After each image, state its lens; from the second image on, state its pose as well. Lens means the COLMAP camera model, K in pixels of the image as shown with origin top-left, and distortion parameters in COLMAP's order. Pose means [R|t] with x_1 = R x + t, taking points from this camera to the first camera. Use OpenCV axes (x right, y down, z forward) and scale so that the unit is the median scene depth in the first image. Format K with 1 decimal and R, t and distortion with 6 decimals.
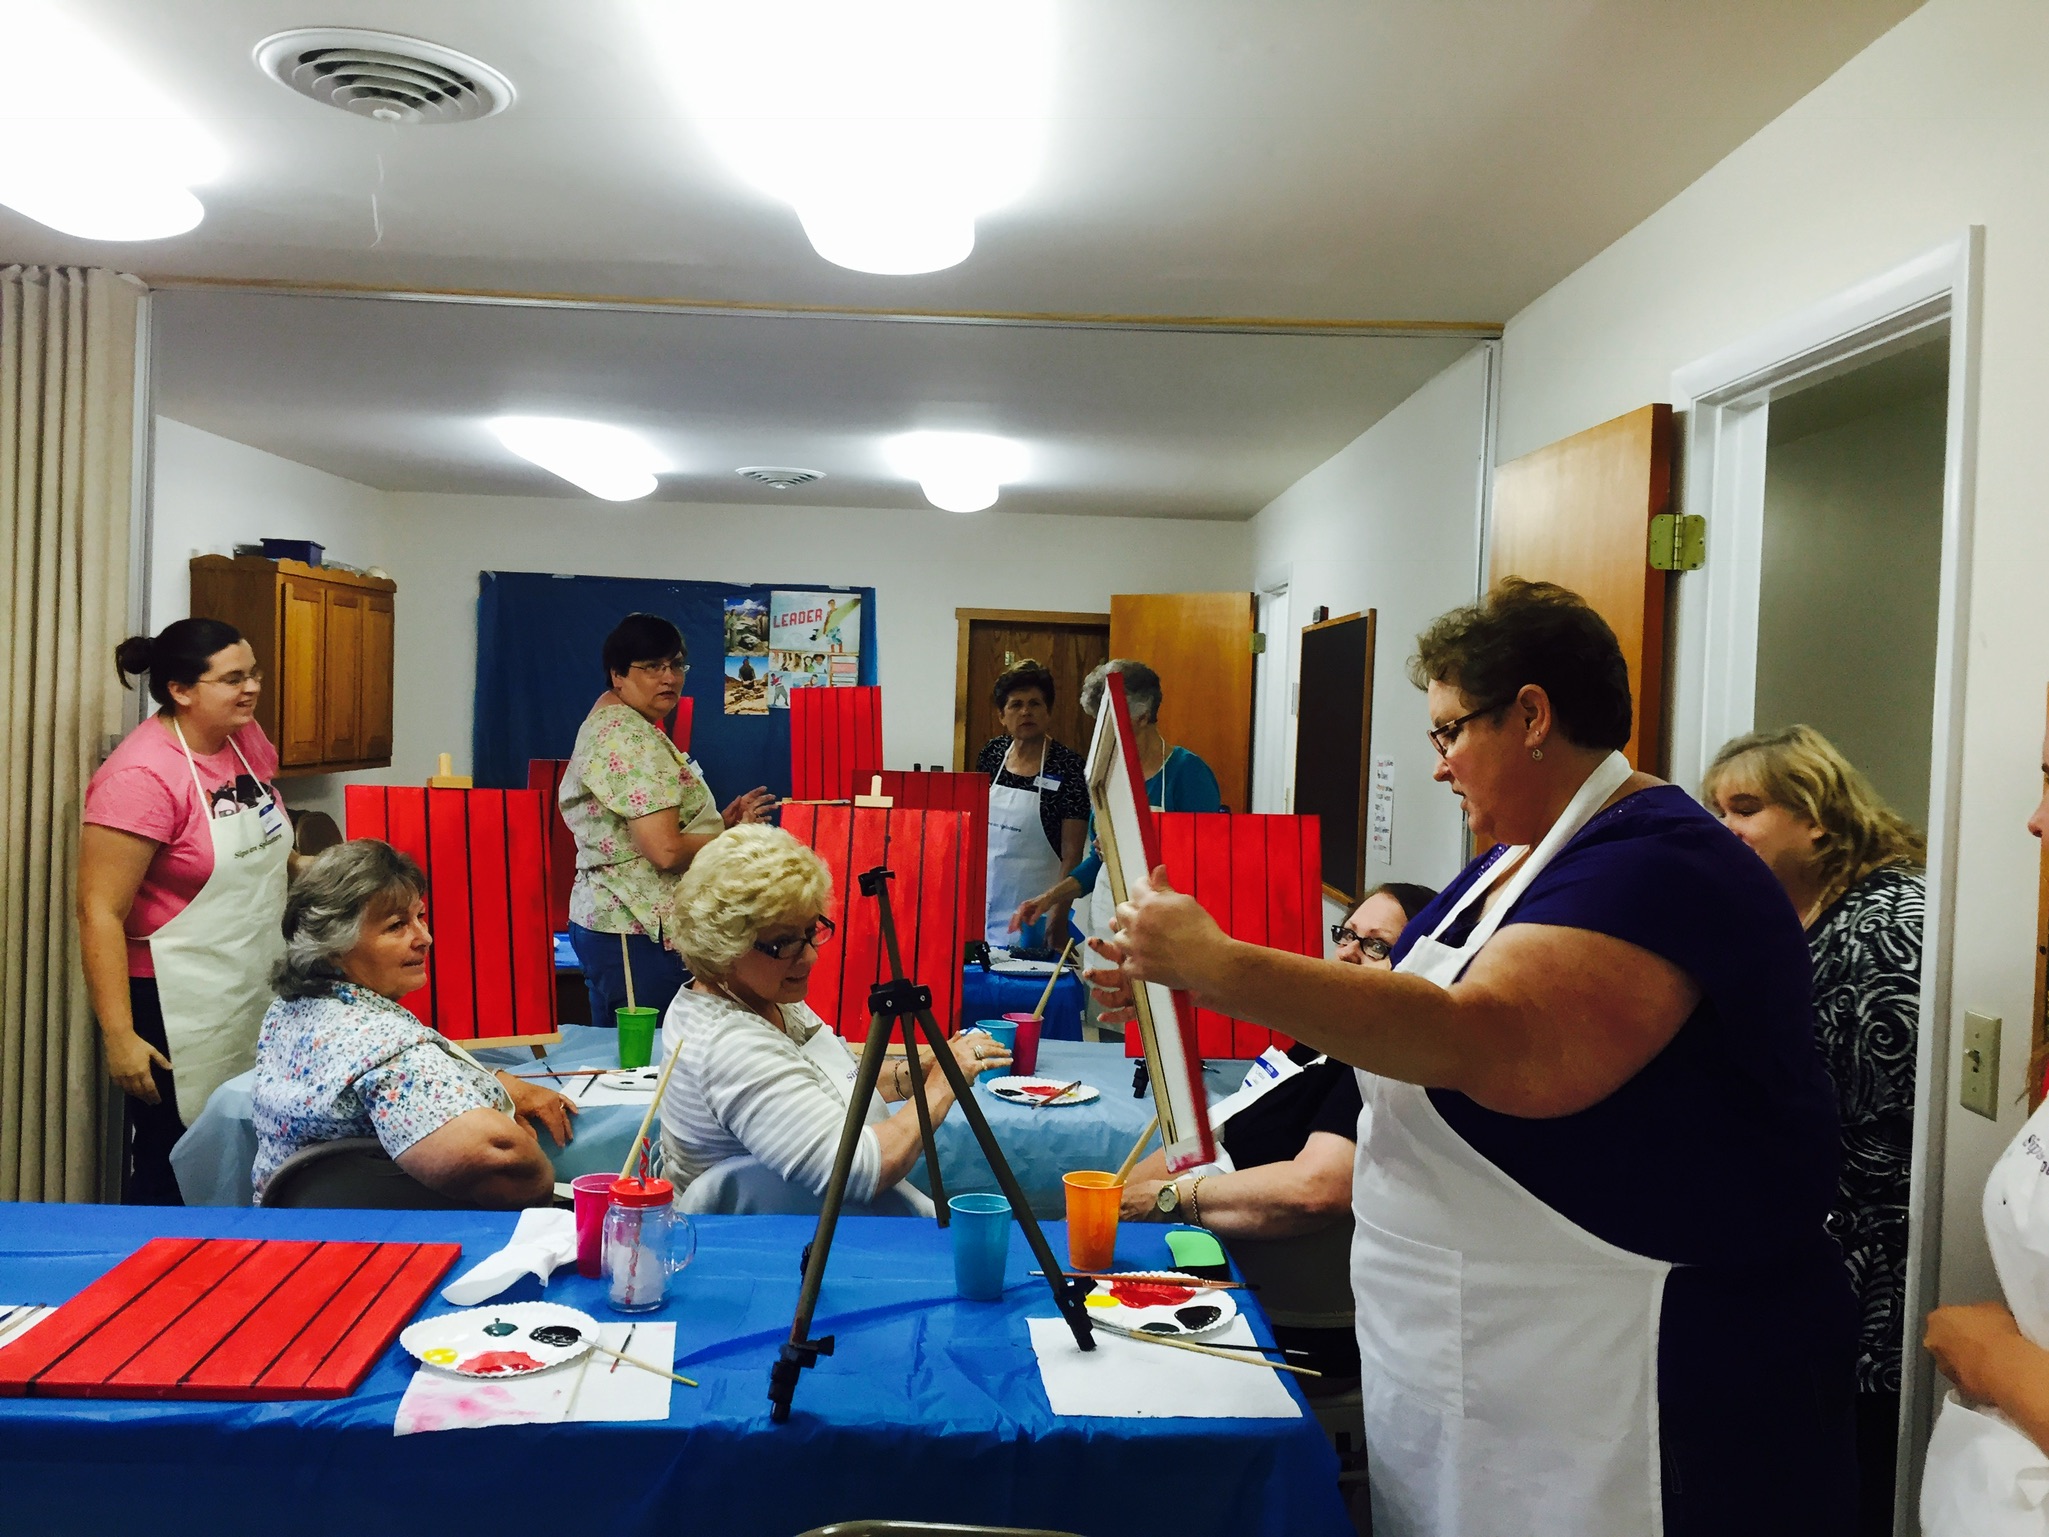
lens RADIAL K [[1717.5, 0, 1014.2], [0, 1717.5, 762.4], [0, 0, 1]] dist [0.078233, -0.100277]
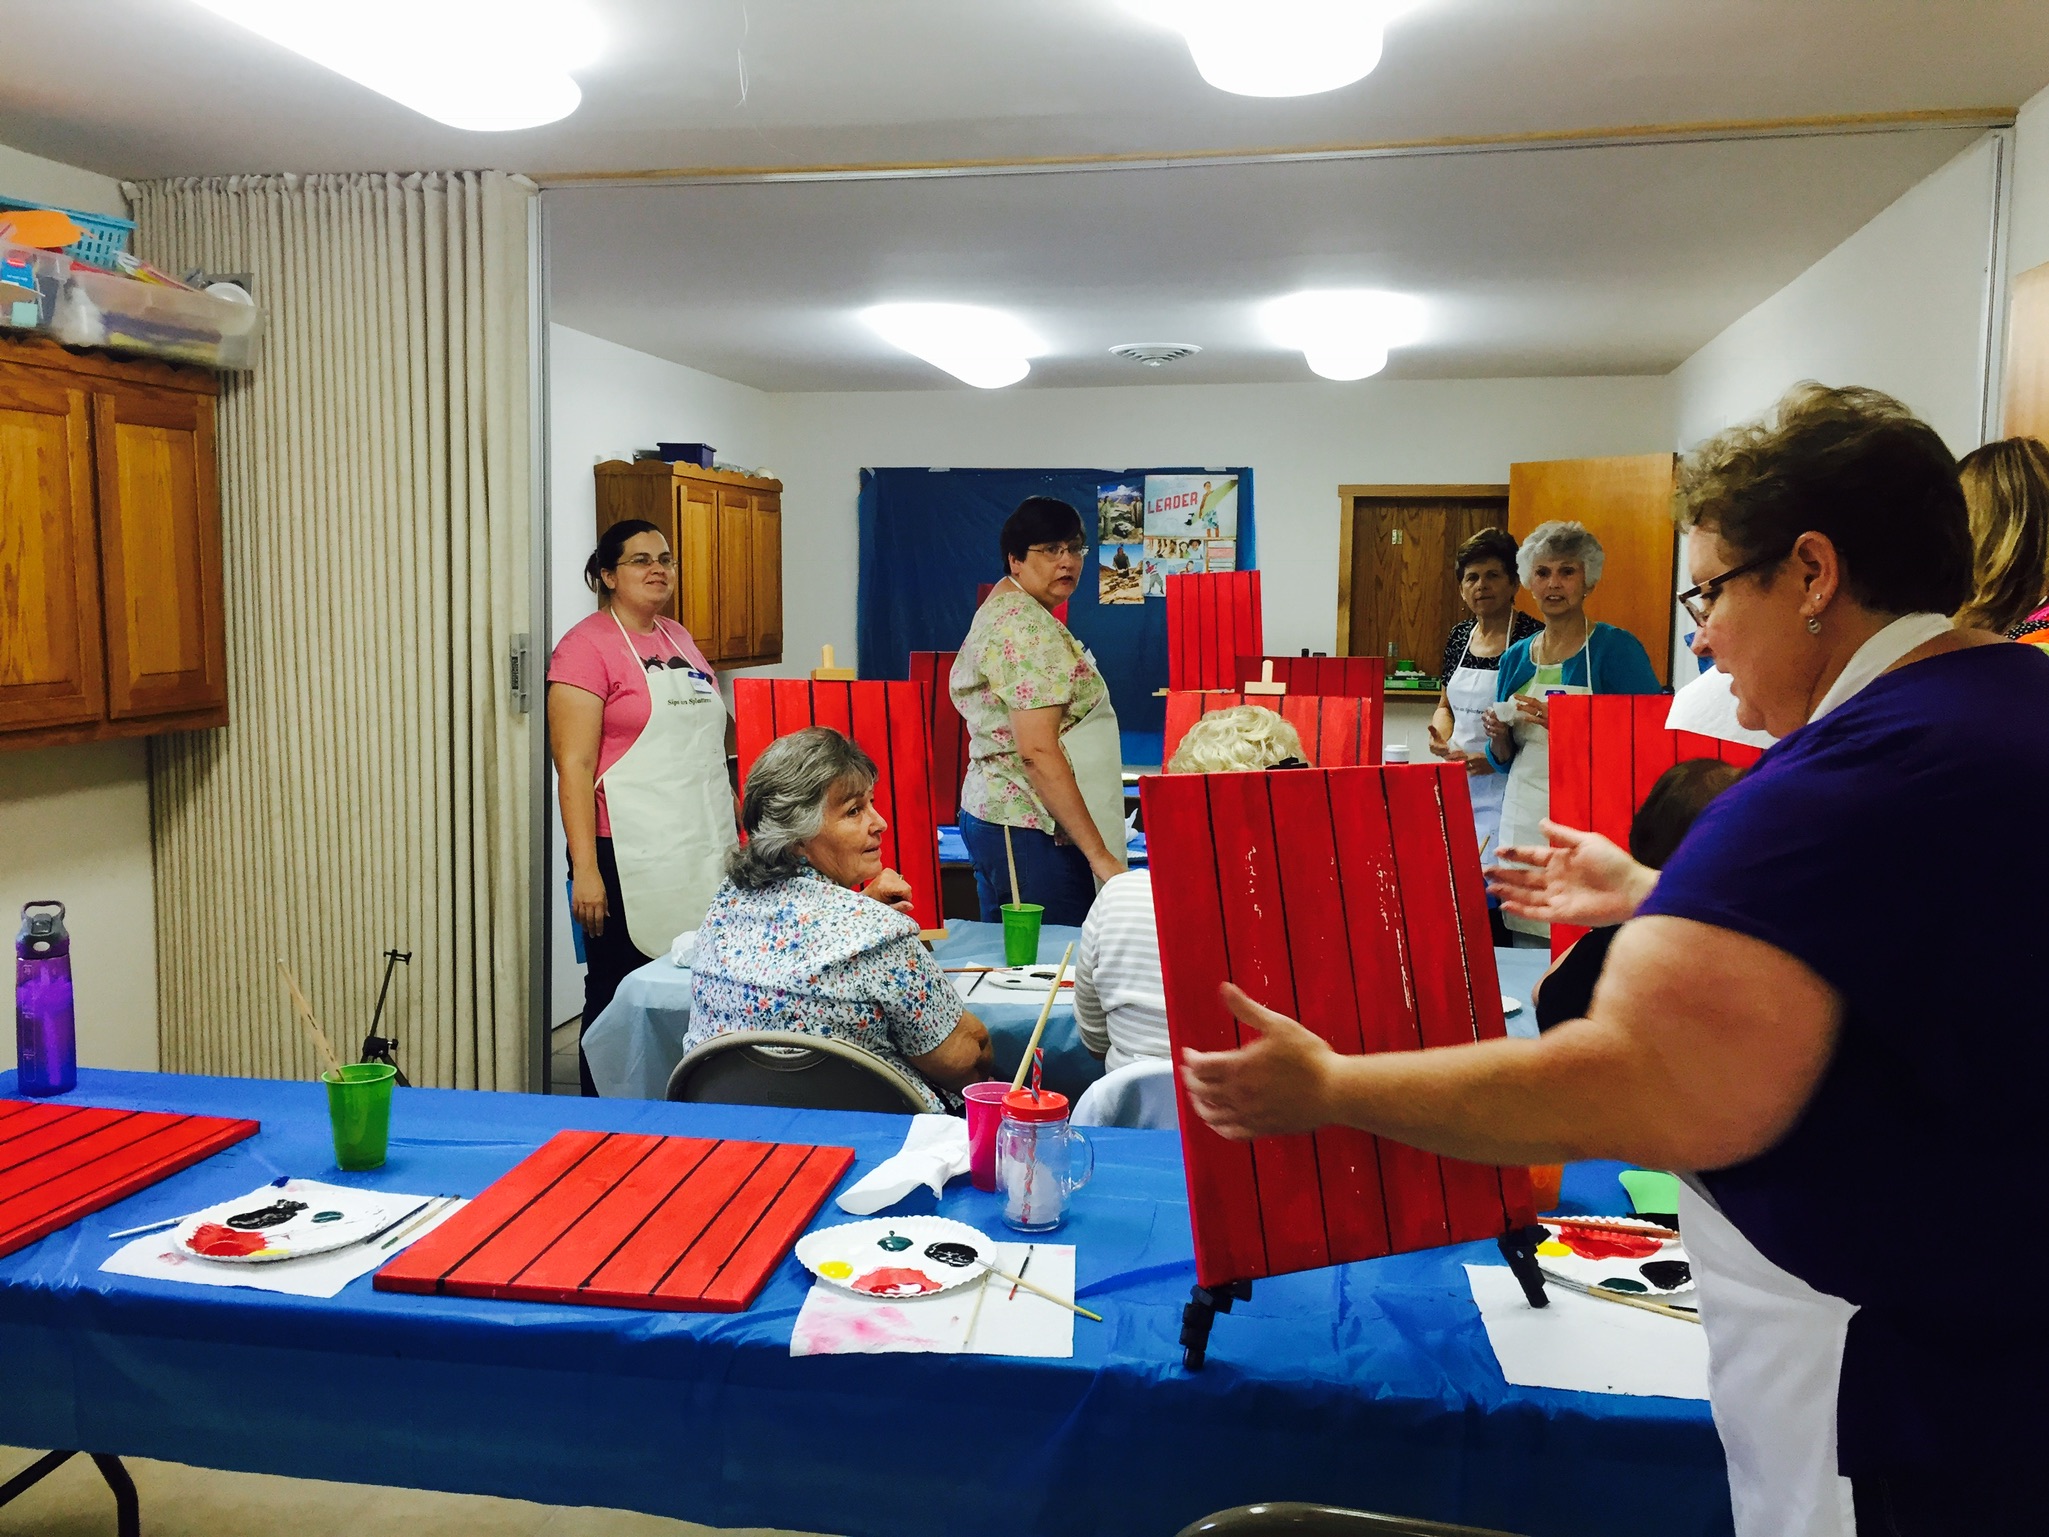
lens RADIAL K [[1717.5, 0, 1016.5], [0, 1717.5, 773.8], [0, 0, 1]] dist [0.078233, -0.100277]
pose [[0.977292, -0.003575, -0.211869, -0.013854], [0.018226, 0.997571, 0.067237, 0.003354], [0.211114, -0.069571, 0.974983, 0.051536]]
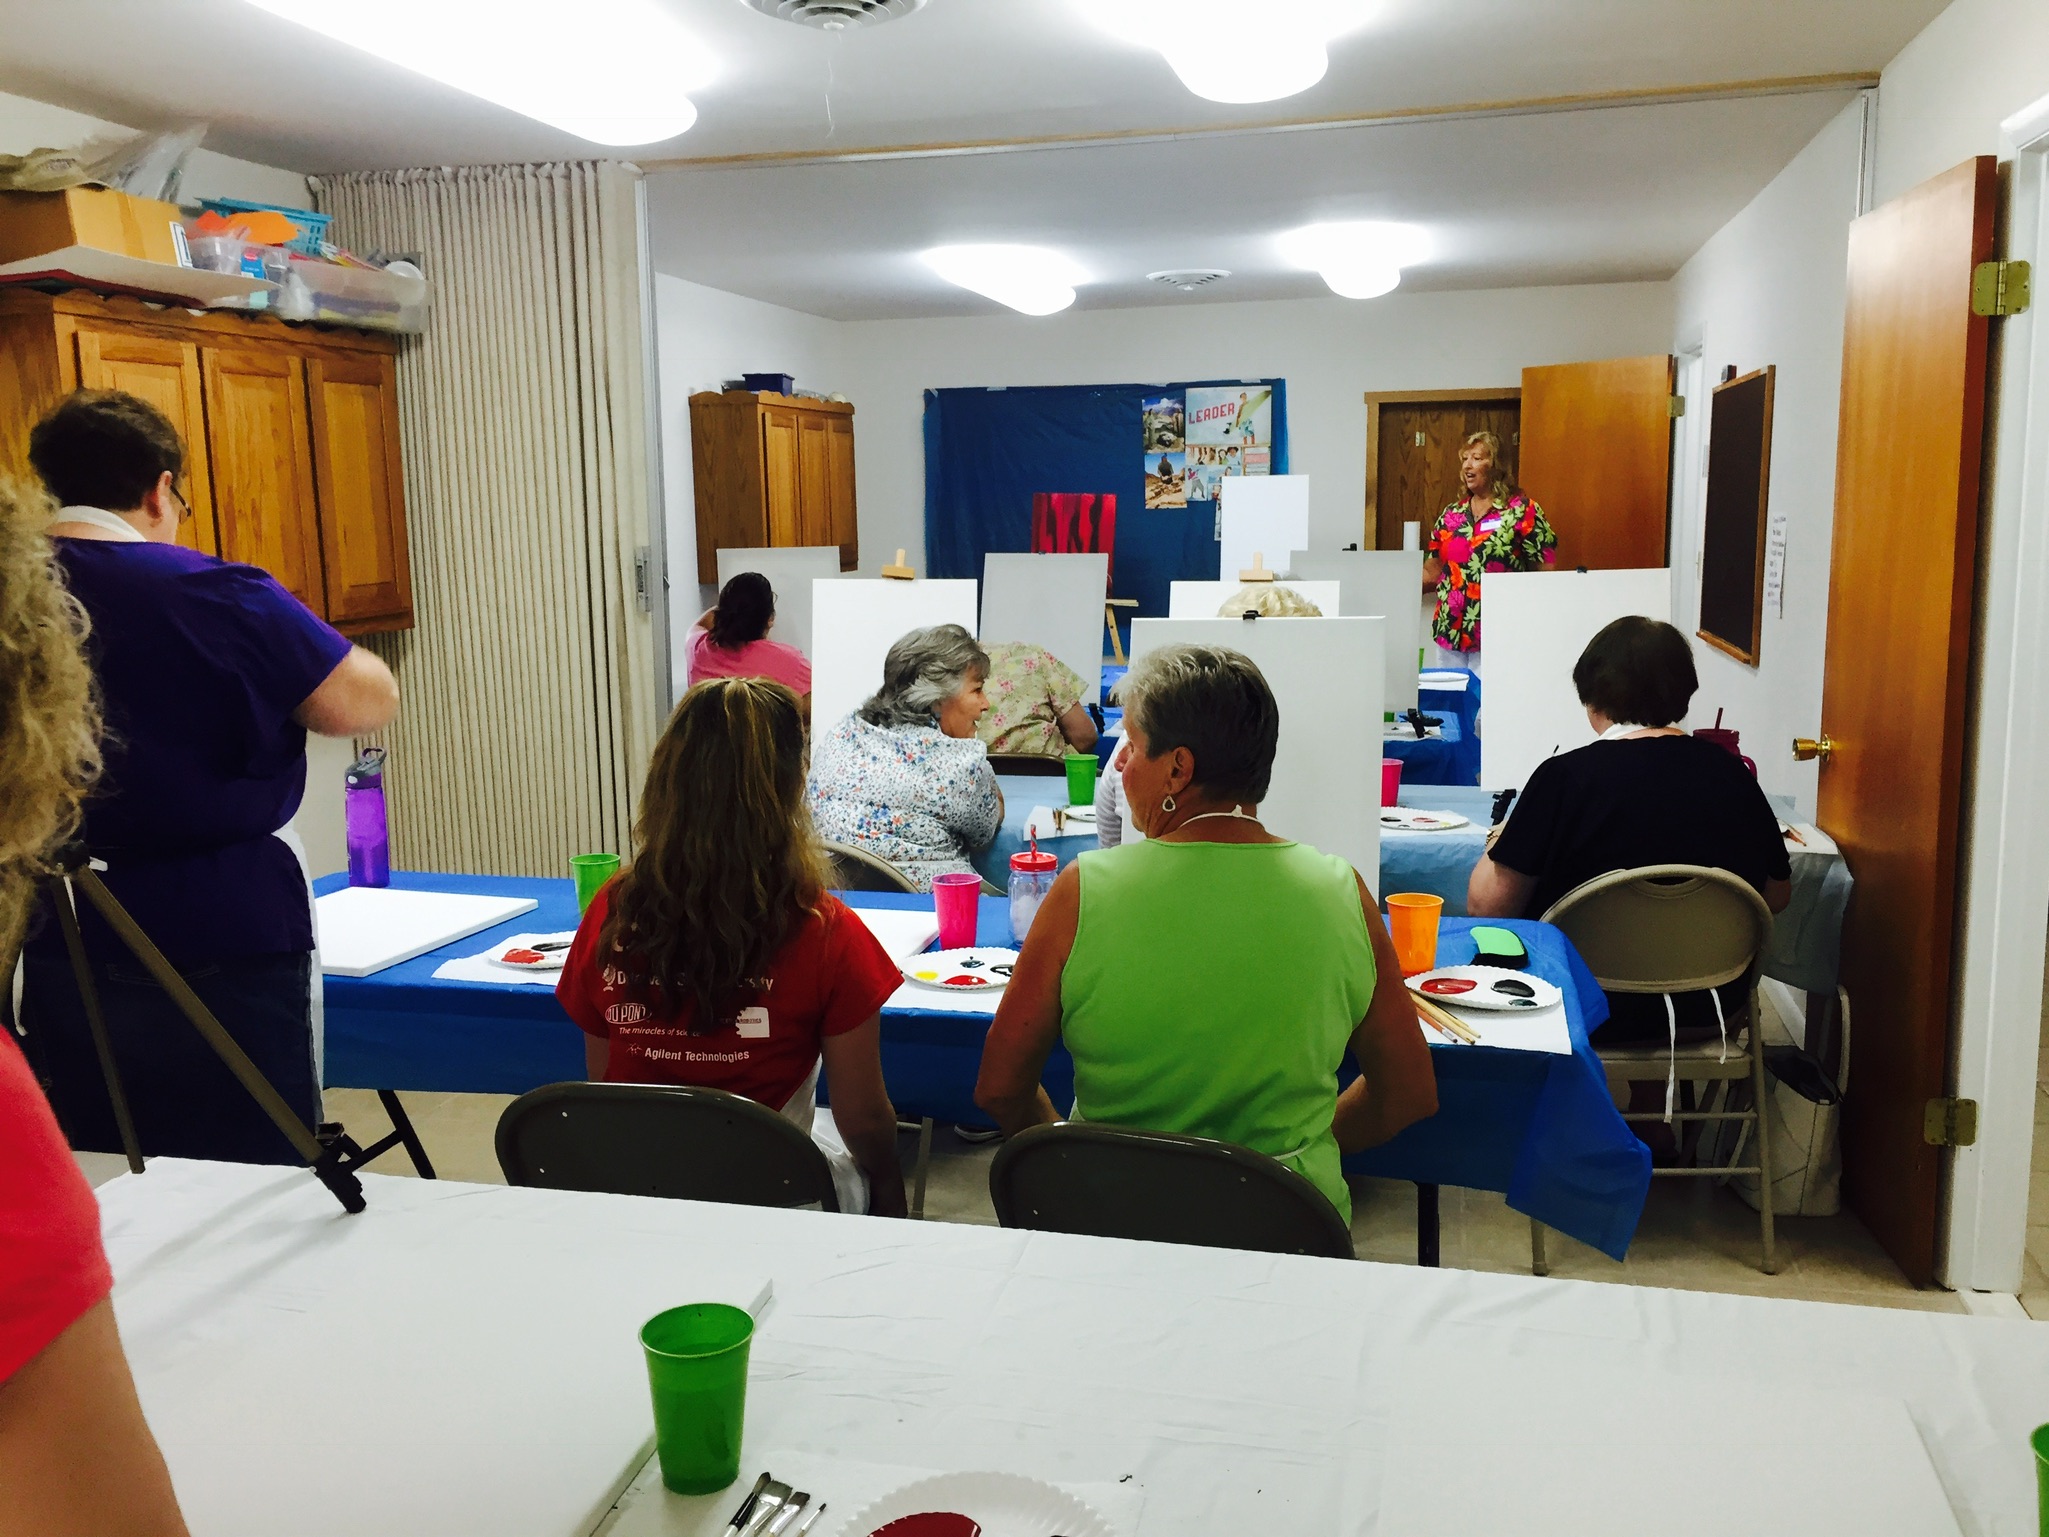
lens RADIAL K [[1717.5, 0, 1039.4], [0, 1717.5, 753.1], [0, 0, 1]] dist [0.078233, -0.100277]
pose [[0.970671, -0.016487, -0.239846, 0.044387], [0.043365, 0.993289, 0.107221, 0.010386], [0.236468, -0.114477, 0.964872, -0.138013]]
